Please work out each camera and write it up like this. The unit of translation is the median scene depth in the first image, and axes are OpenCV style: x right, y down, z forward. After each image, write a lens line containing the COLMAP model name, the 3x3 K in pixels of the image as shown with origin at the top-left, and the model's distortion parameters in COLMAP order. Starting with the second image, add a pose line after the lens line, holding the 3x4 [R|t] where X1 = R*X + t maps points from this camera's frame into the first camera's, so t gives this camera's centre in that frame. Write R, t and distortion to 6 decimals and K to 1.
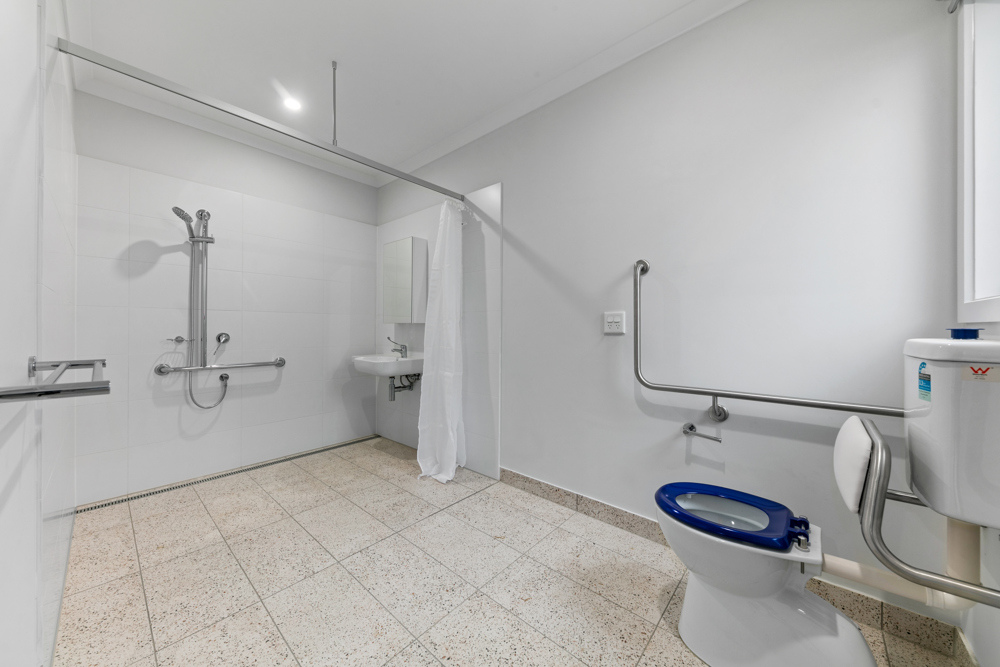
lens RADIAL K [[353.5, 0, 500.8], [0, 353.5, 328.6], [0, 0, 1]] dist [-0.000857, -0.000020]
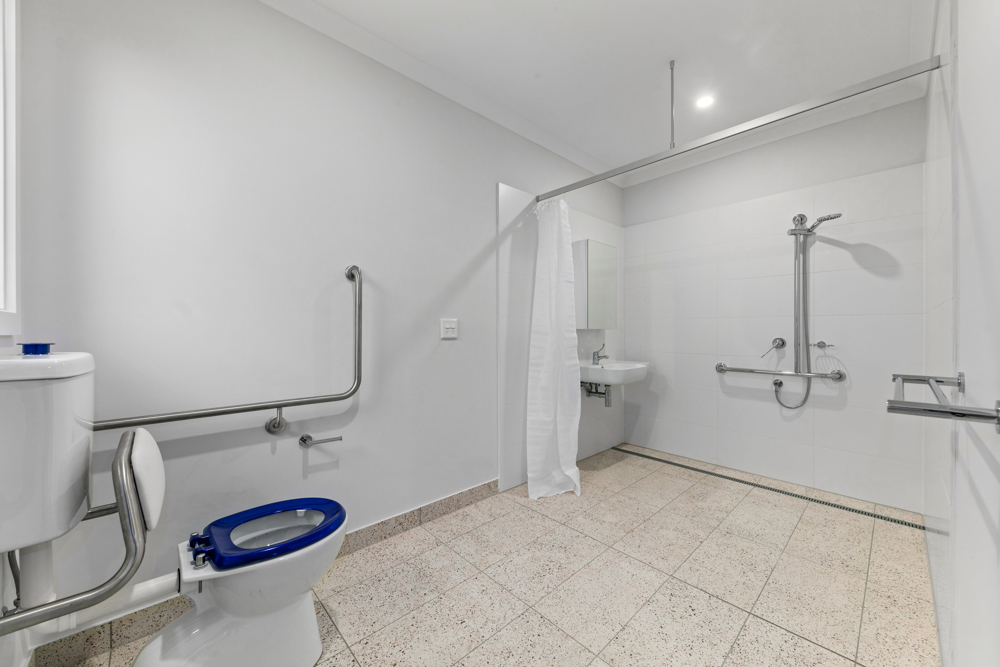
lens RADIAL K [[373.0, 0, 501.0], [0, 373.0, 332.2], [0, 0, 1]] dist [-0.008300, -0.000326]
pose [[0.097981, 0.006421, 0.995168, -0.425519], [0.011886, 0.999900, -0.007622, 0.002408], [-0.995117, 0.012575, 0.097895, 0.374598]]
